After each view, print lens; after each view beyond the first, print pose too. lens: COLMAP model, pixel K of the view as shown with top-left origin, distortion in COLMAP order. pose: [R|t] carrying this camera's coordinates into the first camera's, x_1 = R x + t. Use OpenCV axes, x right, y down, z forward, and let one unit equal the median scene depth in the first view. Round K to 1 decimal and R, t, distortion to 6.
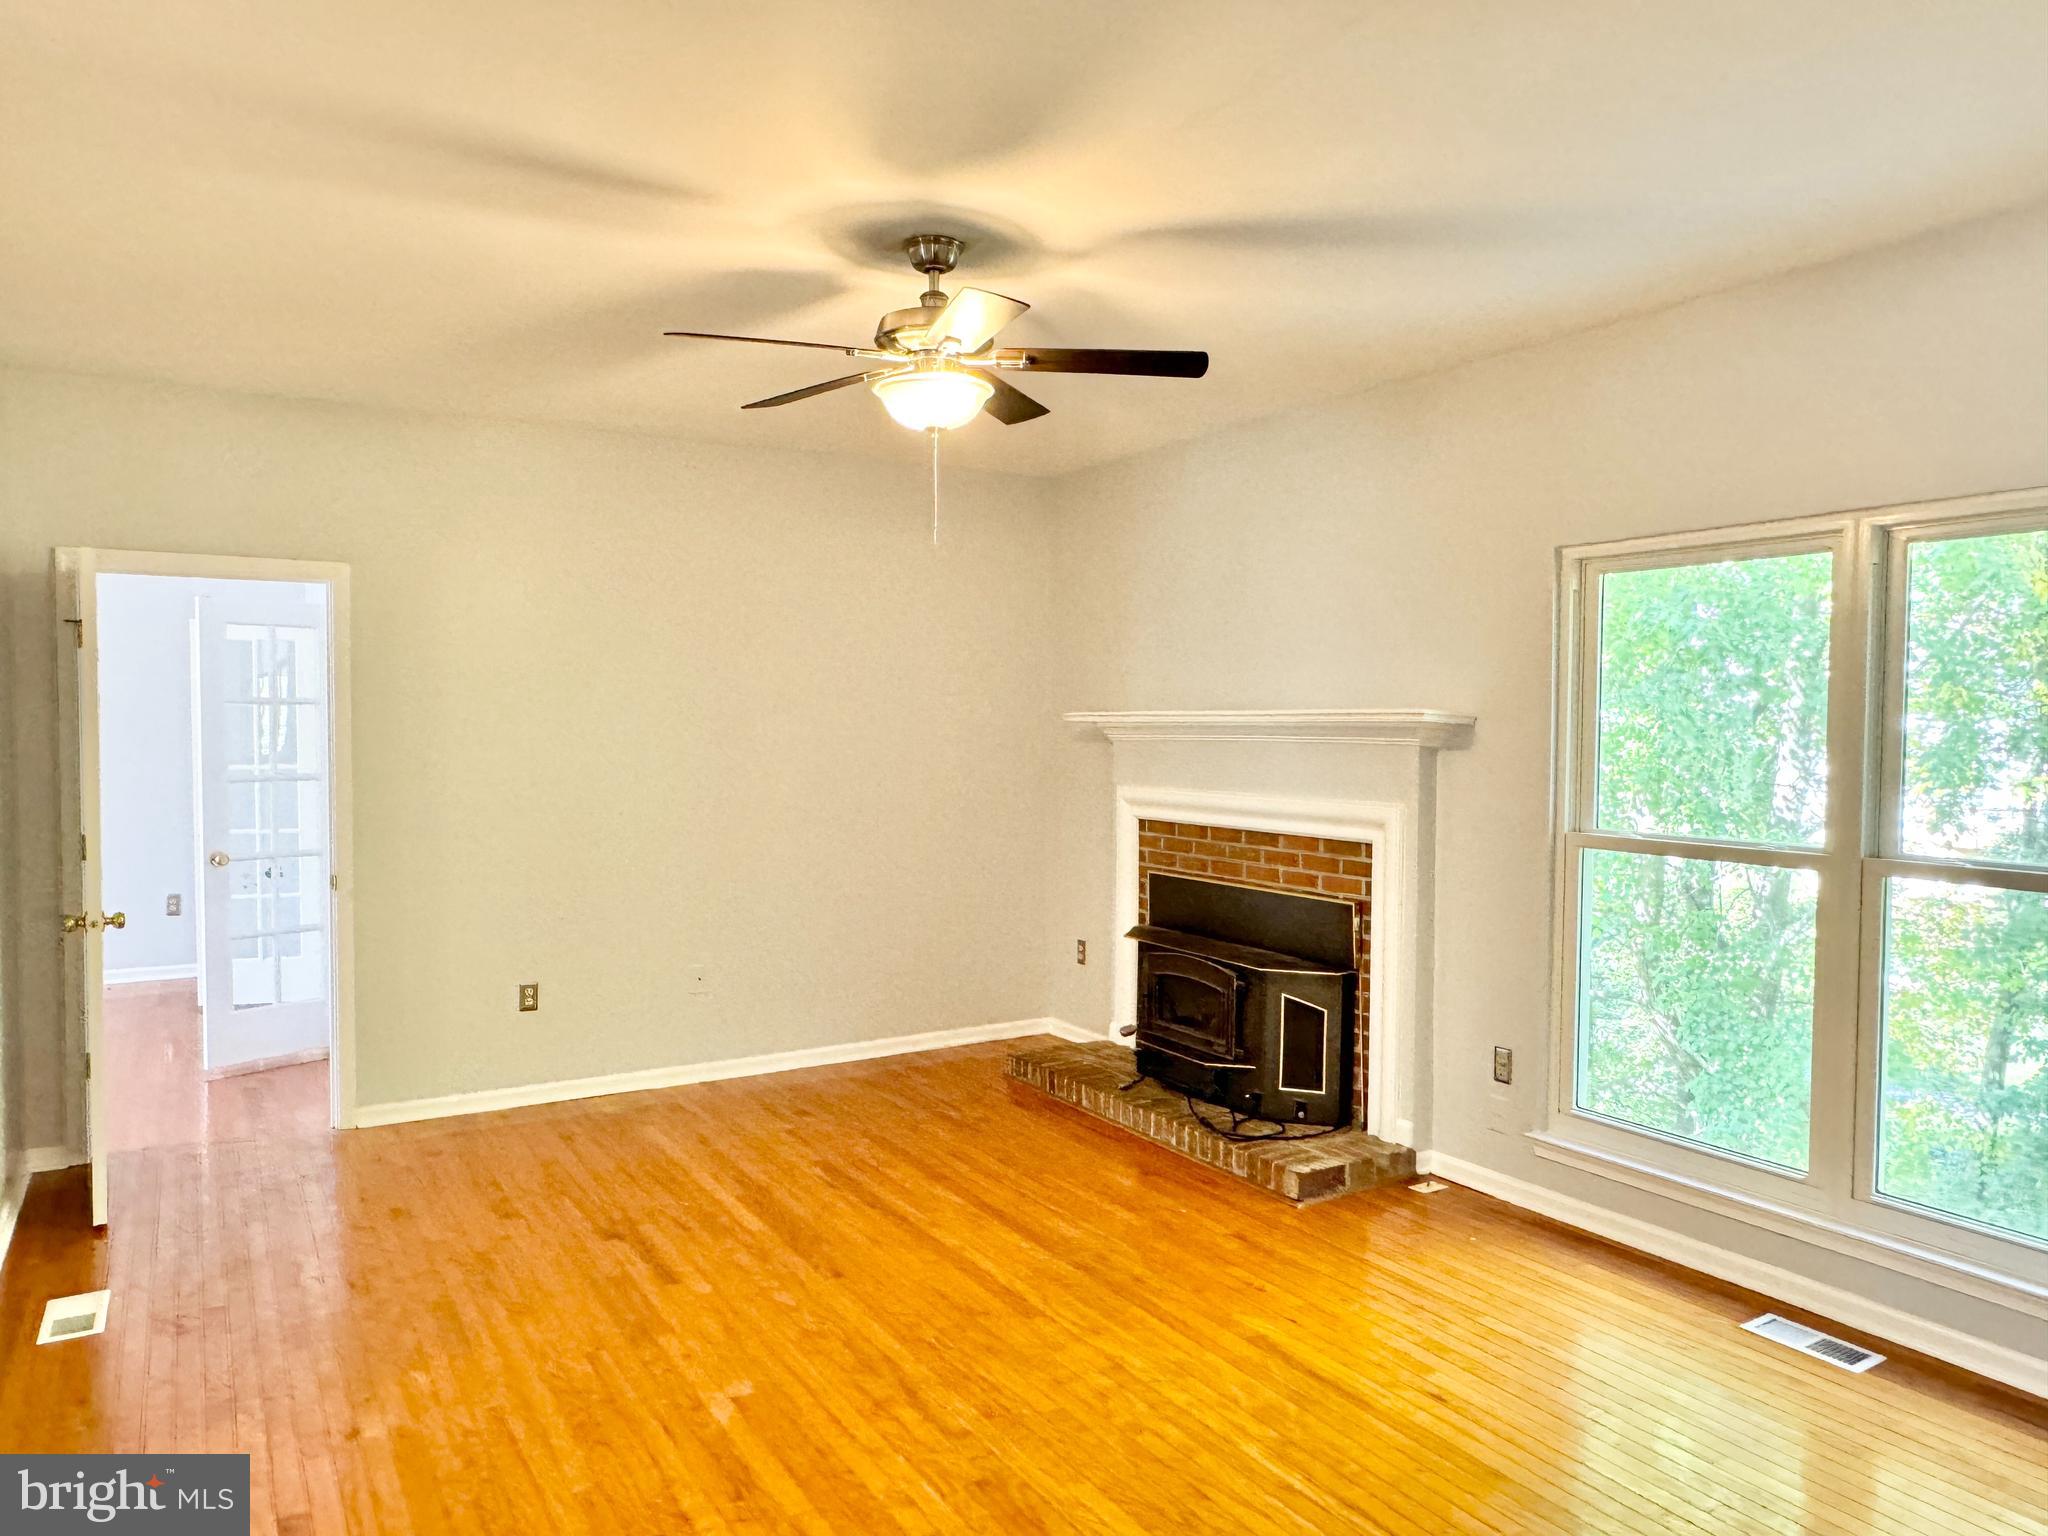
lens RADIAL K [[1380.9, 0, 1028.5], [0, 1380.9, 767.1], [0, 0, 1]] dist [0.002386, 0.000211]
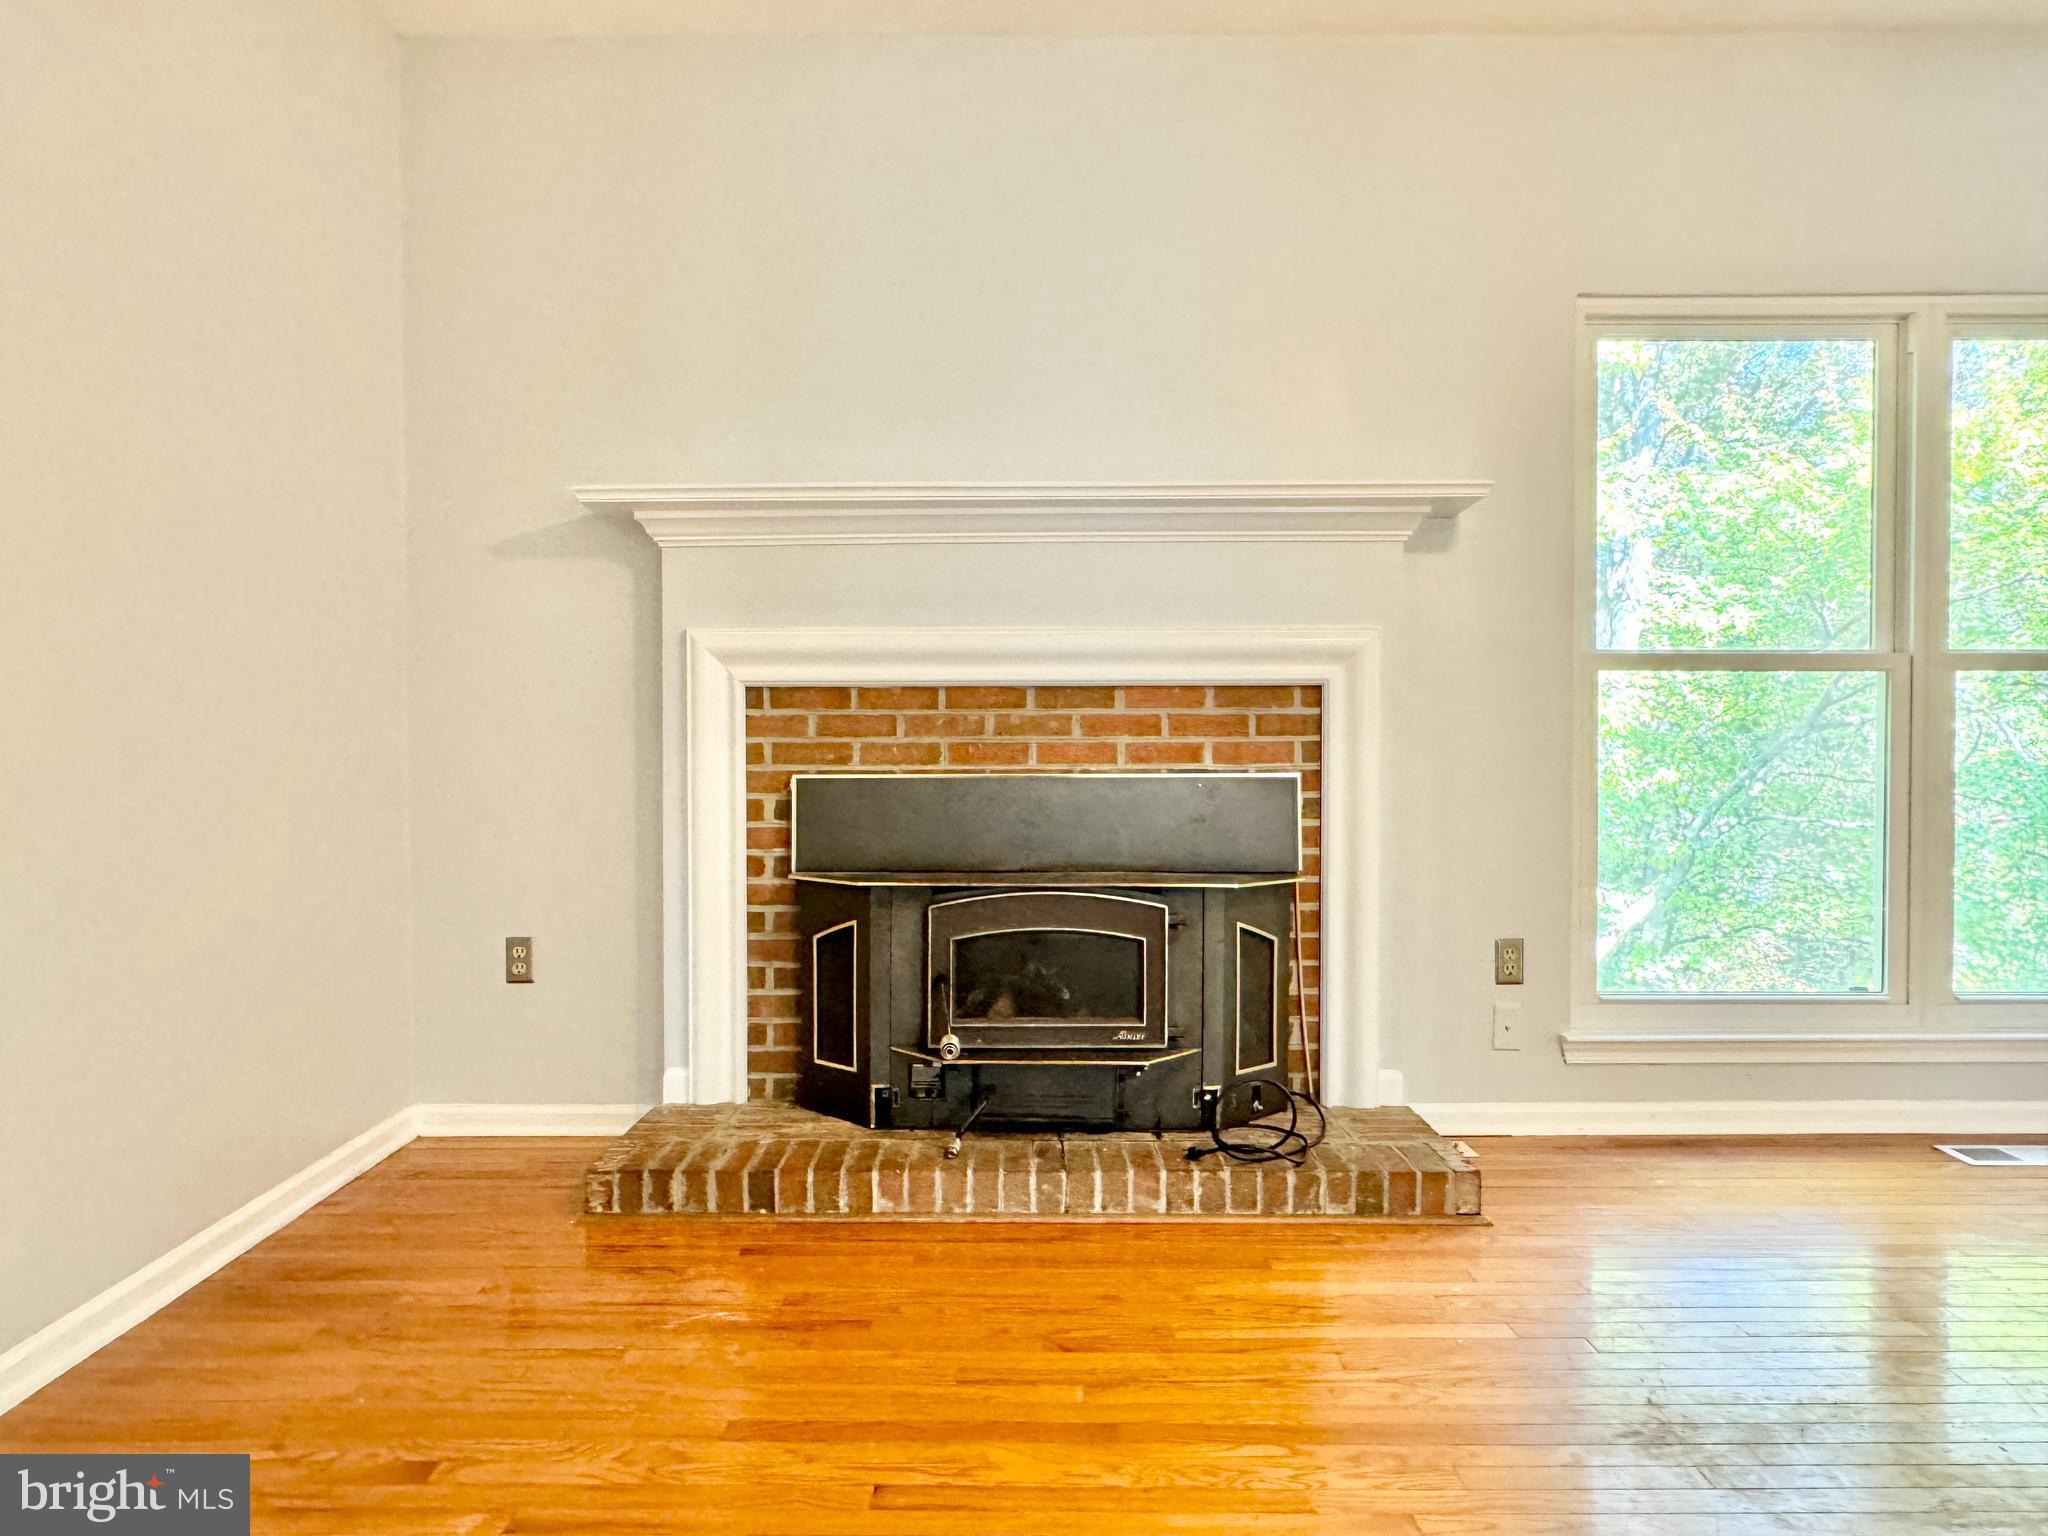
lens RADIAL K [[1380.9, 0, 1024.1], [0, 1380.9, 774.4], [0, 0, 1]] dist [0.002386, 0.000211]
pose [[0.525014, -0.029339, 0.850588, -0.386582], [0.034223, 0.999325, 0.013346, 0.079950], [-0.850405, 0.022104, 0.525664, 0.711333]]
